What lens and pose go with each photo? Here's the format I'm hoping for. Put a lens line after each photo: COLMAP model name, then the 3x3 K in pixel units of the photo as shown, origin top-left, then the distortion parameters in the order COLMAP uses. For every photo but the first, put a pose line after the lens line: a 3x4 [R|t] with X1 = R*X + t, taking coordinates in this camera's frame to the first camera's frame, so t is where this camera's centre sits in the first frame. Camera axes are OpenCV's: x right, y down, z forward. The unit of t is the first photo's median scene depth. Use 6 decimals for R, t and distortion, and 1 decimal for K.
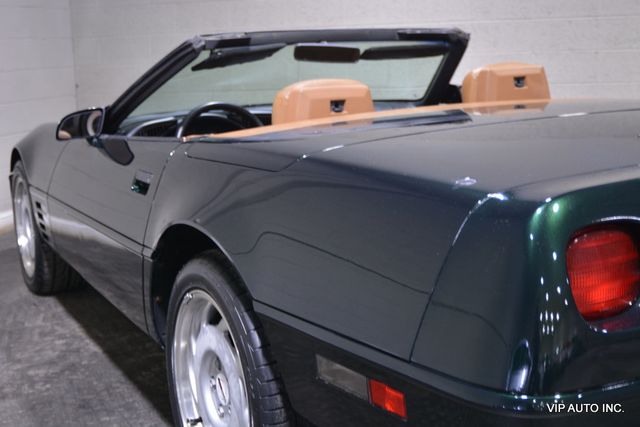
lens RADIAL K [[912.5, 0, 320.0], [0, 912.5, 213.5], [0, 0, 1]] dist [-0.034847, -0.042650]
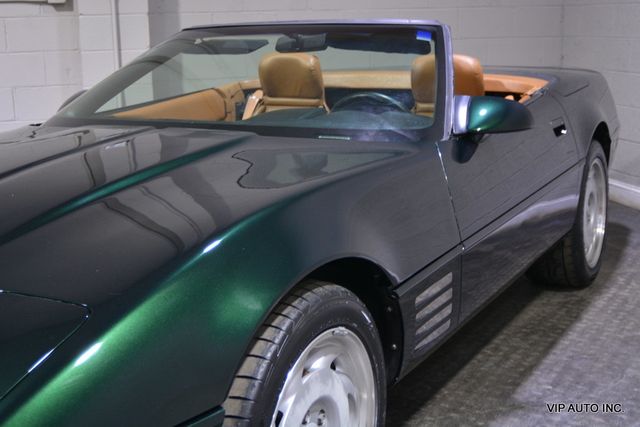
lens RADIAL K [[912.5, 0, 320.0], [0, 912.5, 213.5], [0, 0, 1]] dist [-0.034847, -0.042650]
pose [[0.496631, 0.203801, -0.843696, 0.891699], [-0.153354, 0.977353, 0.145817, -0.167634], [0.854307, 0.056967, 0.516638, 0.639184]]
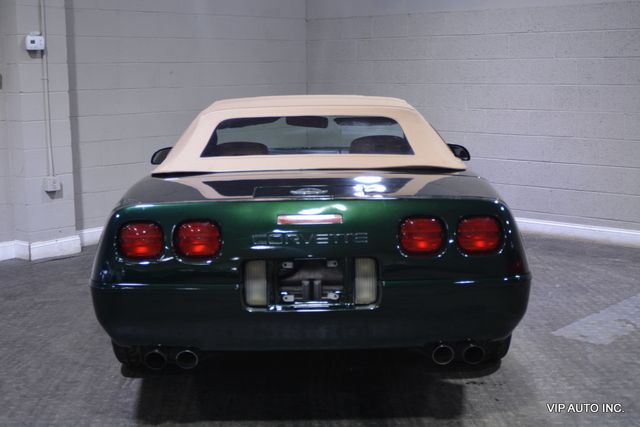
lens RADIAL K [[912.5, 0, 320.0], [0, 912.5, 213.5], [0, 0, 1]] dist [-0.034847, -0.042650]
pose [[0.889643, 0.096712, -0.446299, 0.753702], [-0.102637, 0.994659, 0.010945, -0.035249], [0.444974, 0.036070, 0.894817, -0.409218]]
